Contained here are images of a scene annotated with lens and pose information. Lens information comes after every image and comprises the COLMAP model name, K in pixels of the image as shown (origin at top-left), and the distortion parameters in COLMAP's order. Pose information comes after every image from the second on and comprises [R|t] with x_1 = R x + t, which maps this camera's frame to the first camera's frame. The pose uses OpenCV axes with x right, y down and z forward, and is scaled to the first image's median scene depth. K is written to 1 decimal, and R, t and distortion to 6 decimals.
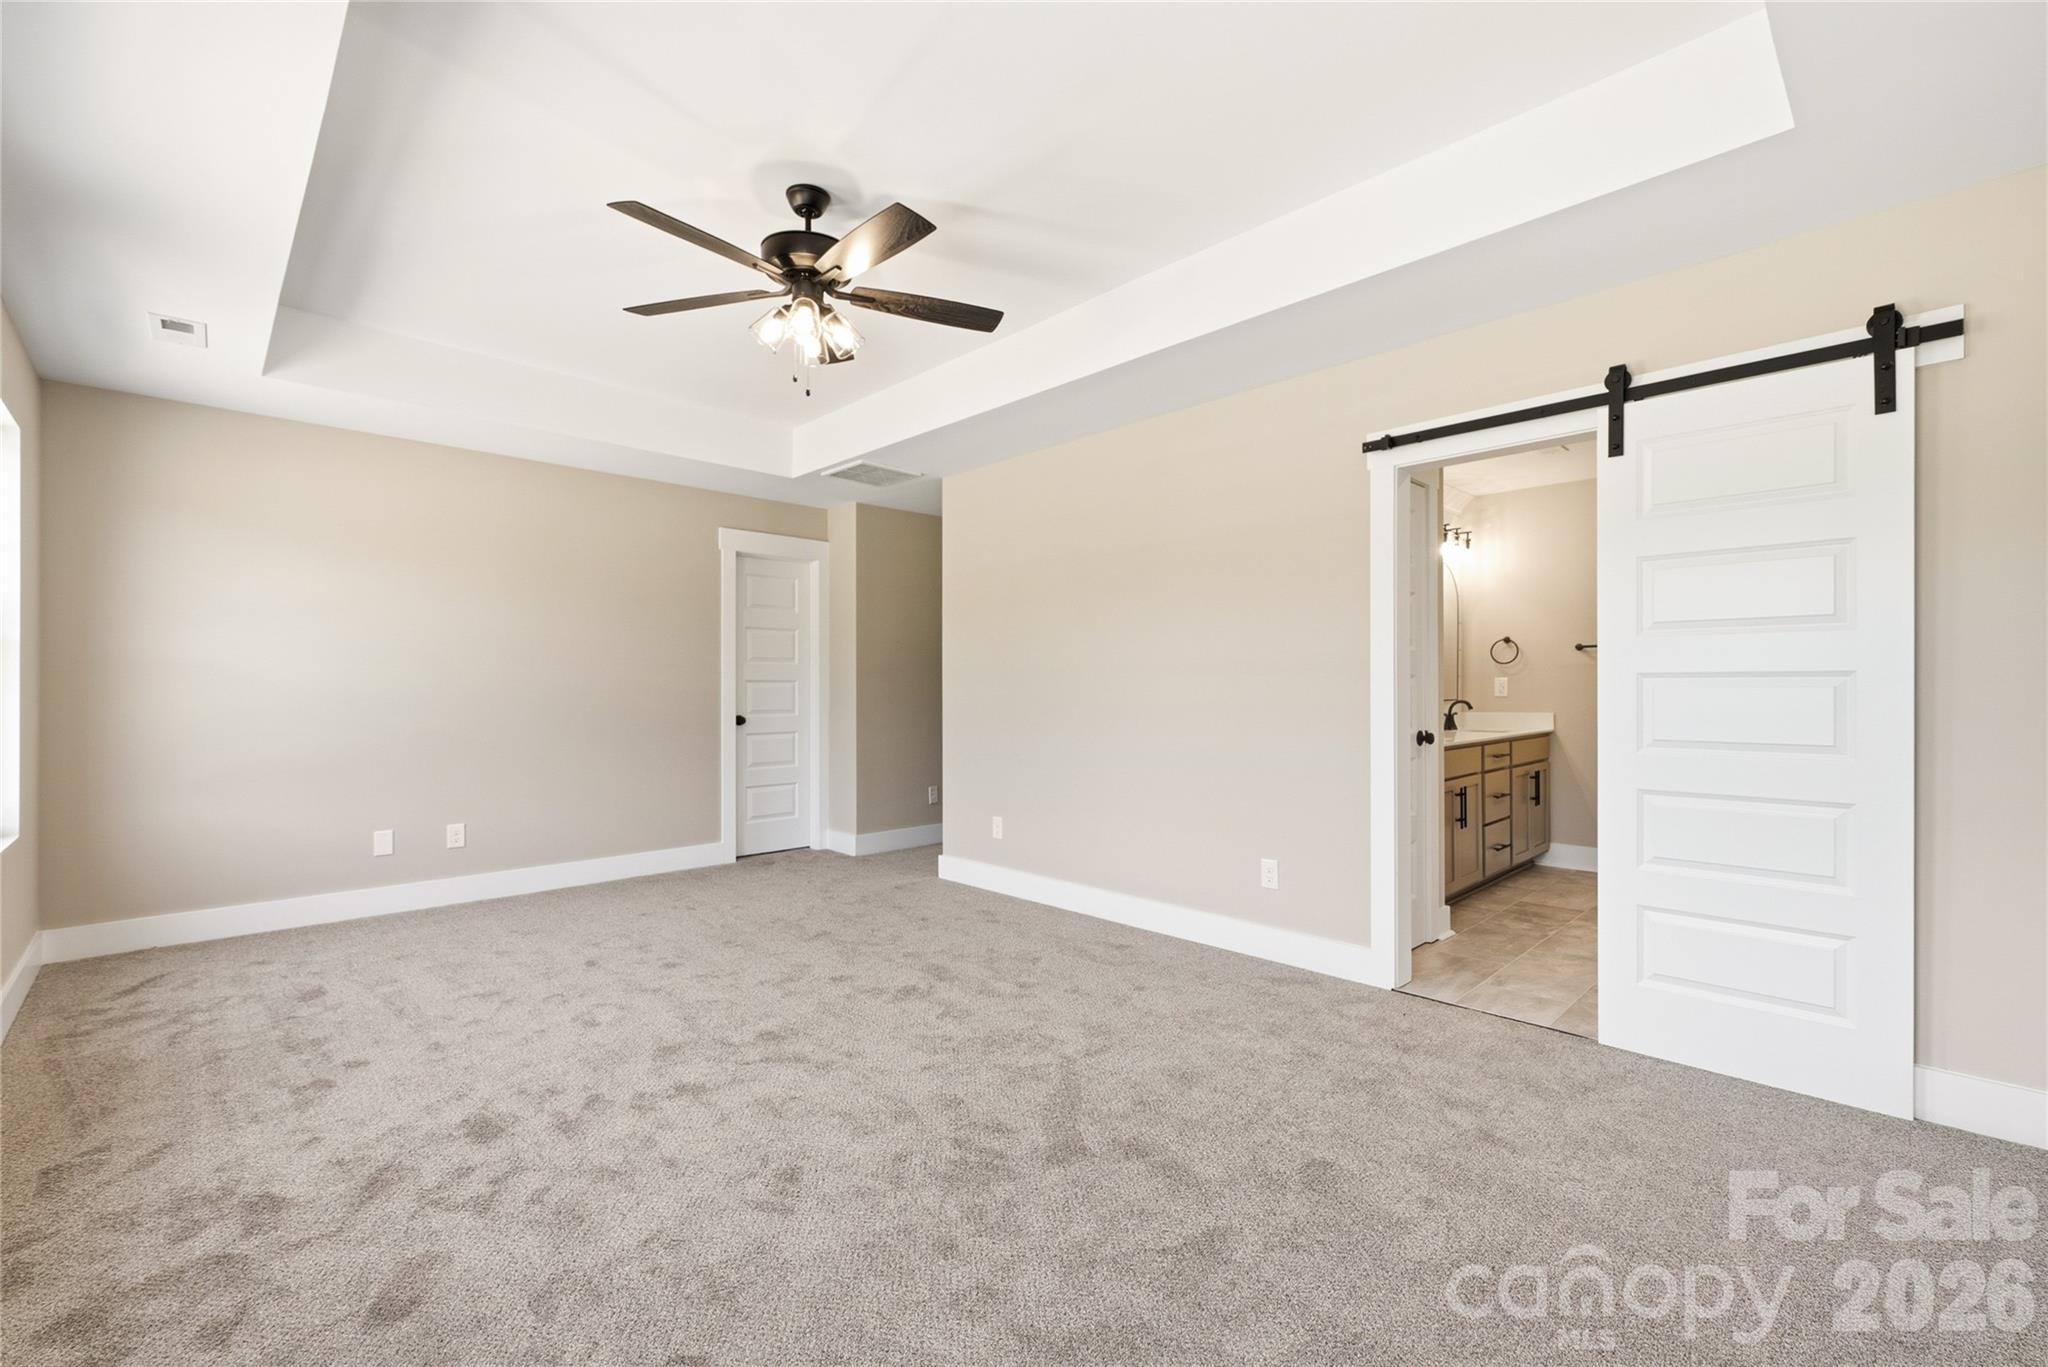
lens RADIAL K [[852.1, 0, 1025.7], [0, 852.1, 690.1], [0, 0, 1]] dist [-0.002796, -0.000141]
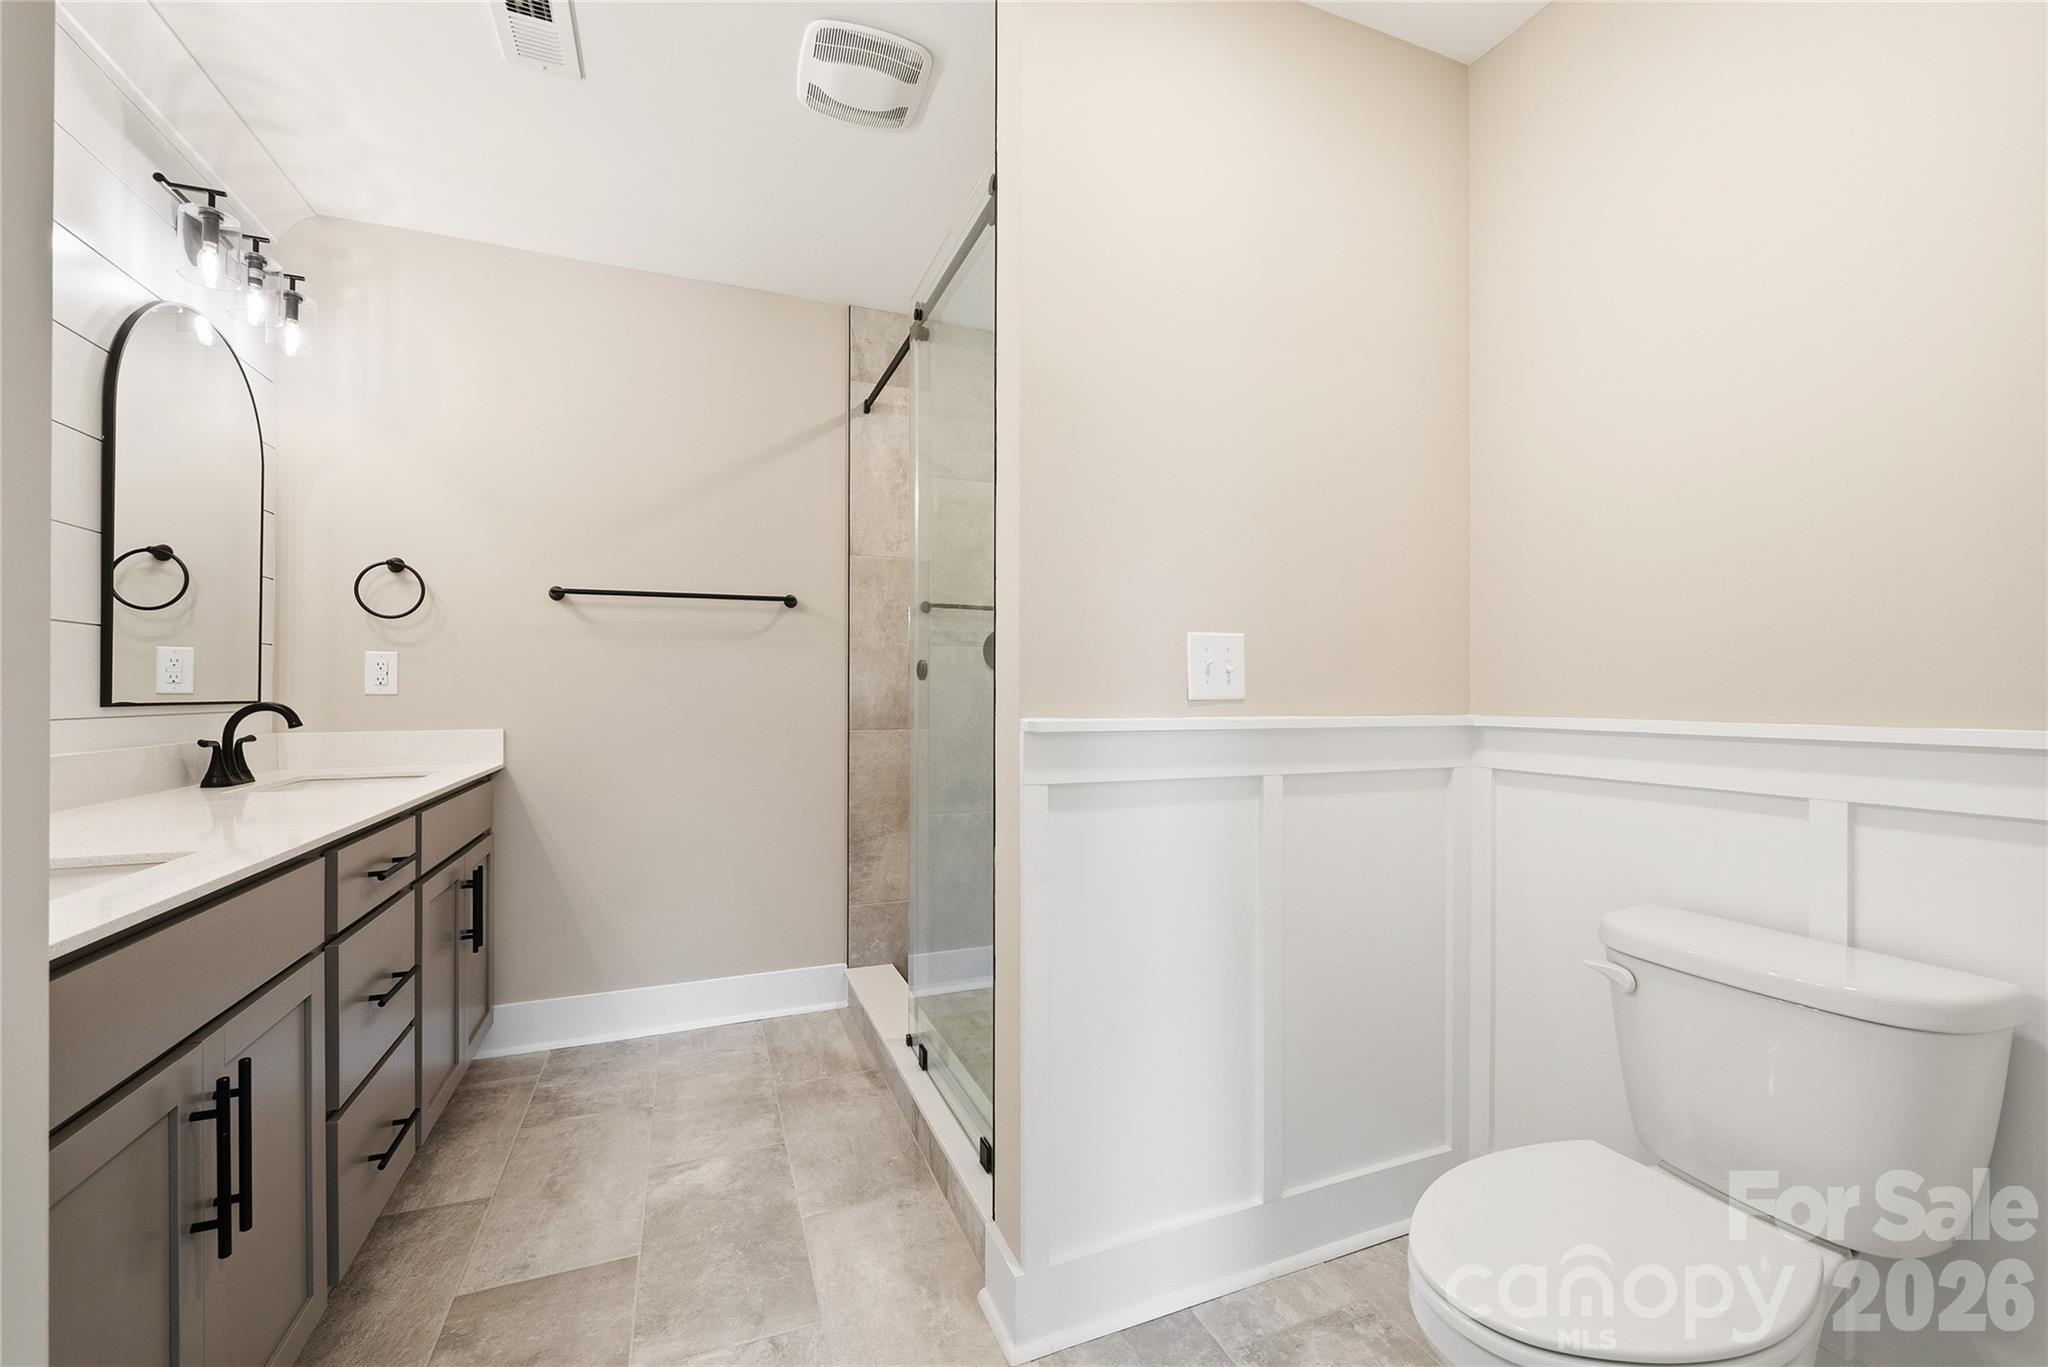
lens RADIAL K [[852.1, 0, 1025.7], [0, 852.1, 690.1], [0, 0, 1]] dist [-0.002796, -0.000141]
pose [[0.385685, 0.006772, 0.922605, 0.303179], [0.002057, 0.999964, -0.008200, 0.010051], [-0.922628, 0.005060, 0.385658, 0.562431]]
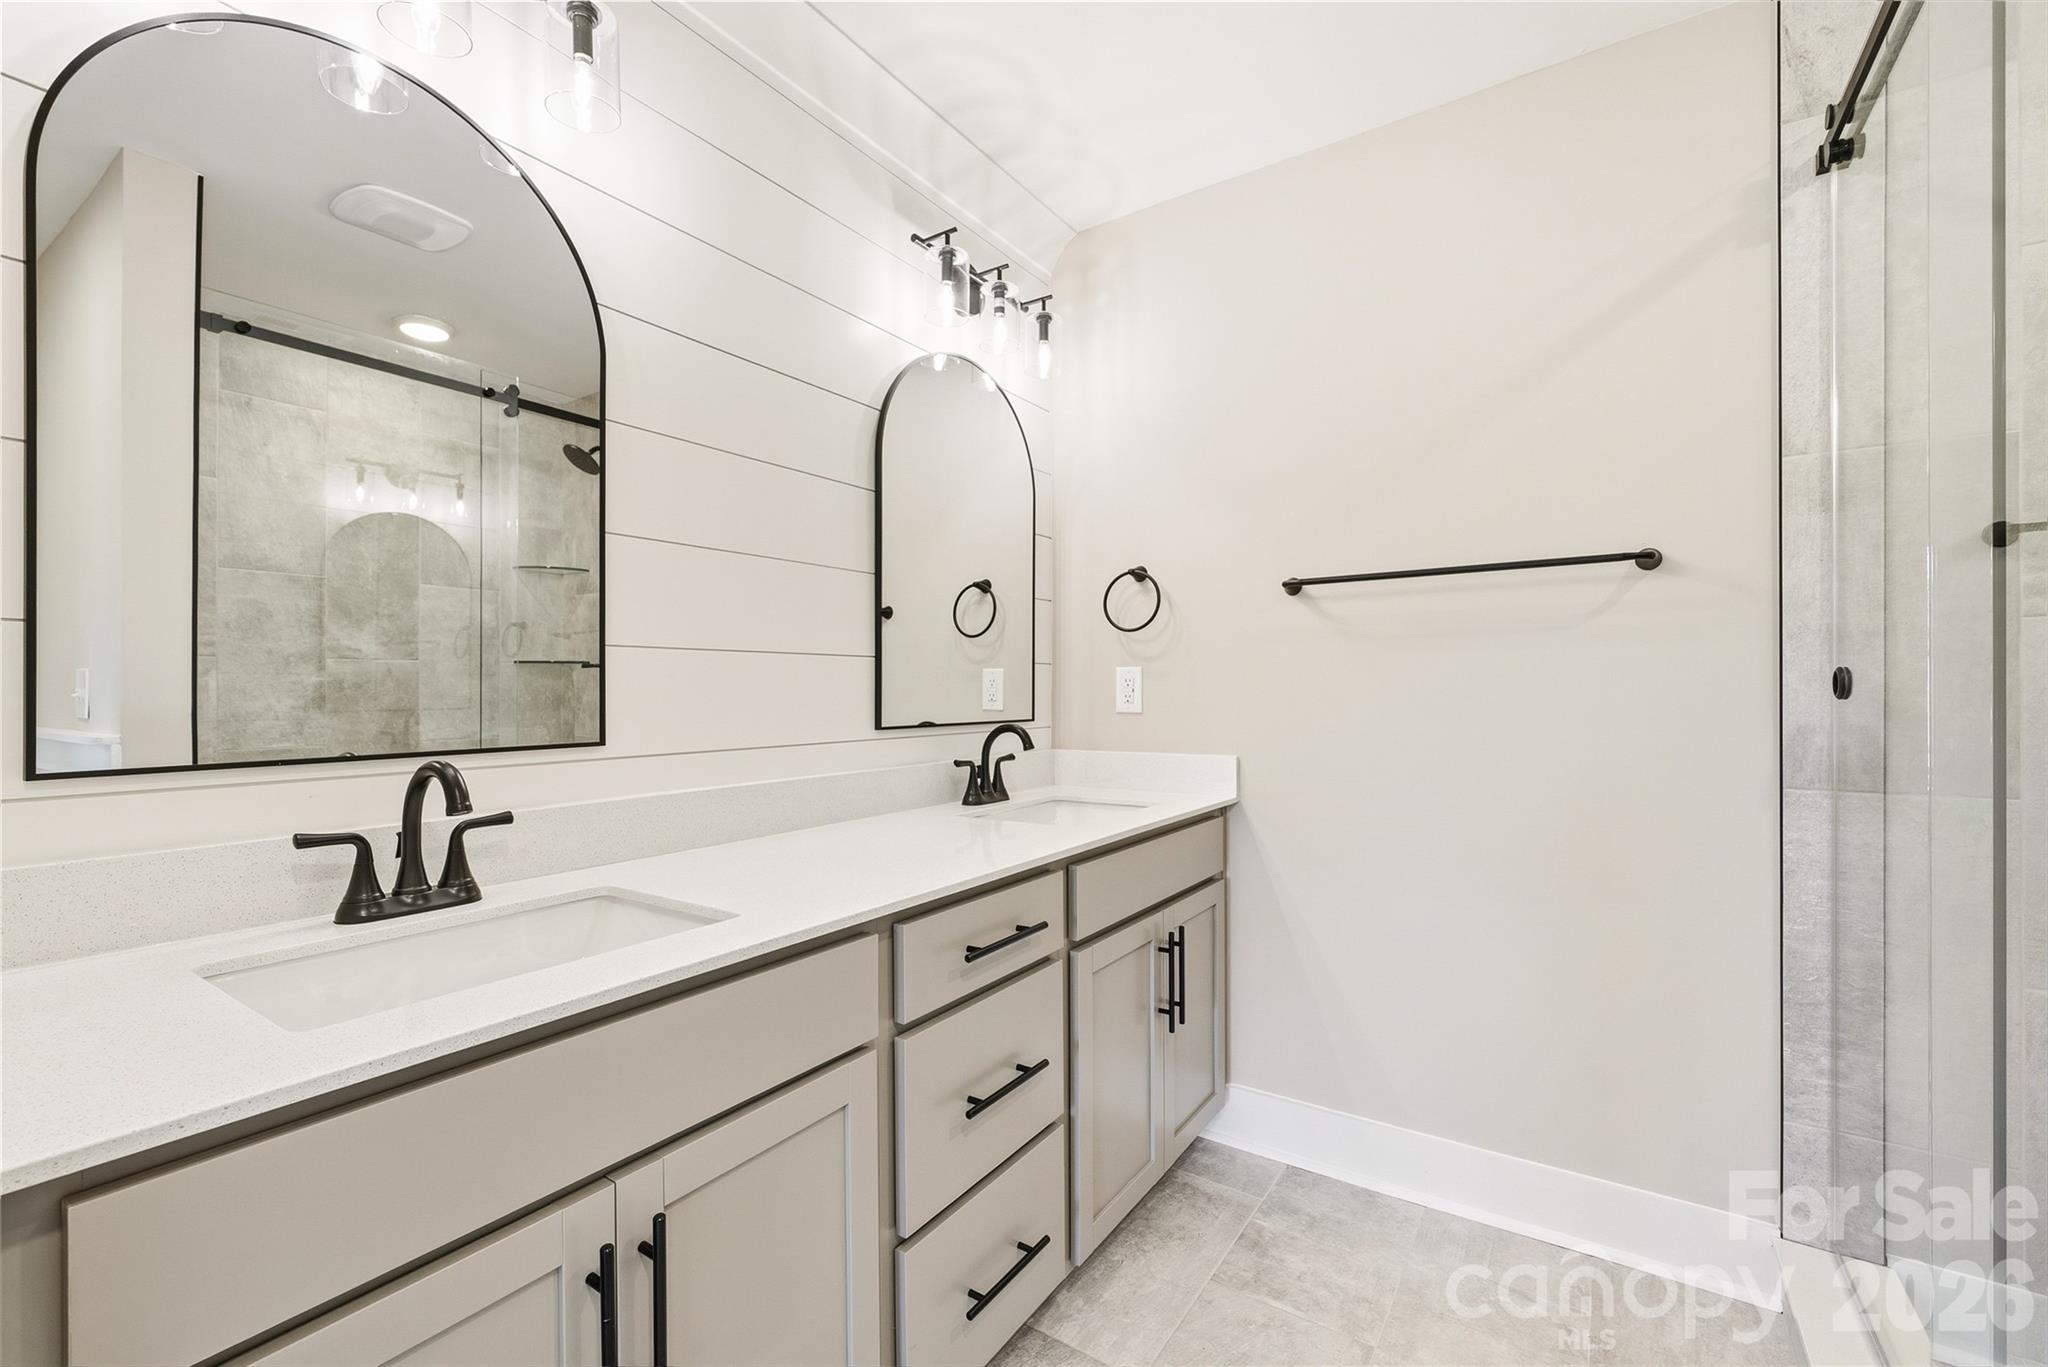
lens RADIAL K [[852.1, 0, 1025.7], [0, 852.1, 690.1], [0, 0, 1]] dist [-0.002796, -0.000141]
pose [[0.982639, -0.003119, 0.185502, 0.458219], [0.003635, 0.999990, -0.002443, -0.002592], [-0.185492, 0.003075, 0.982641, 0.642694]]
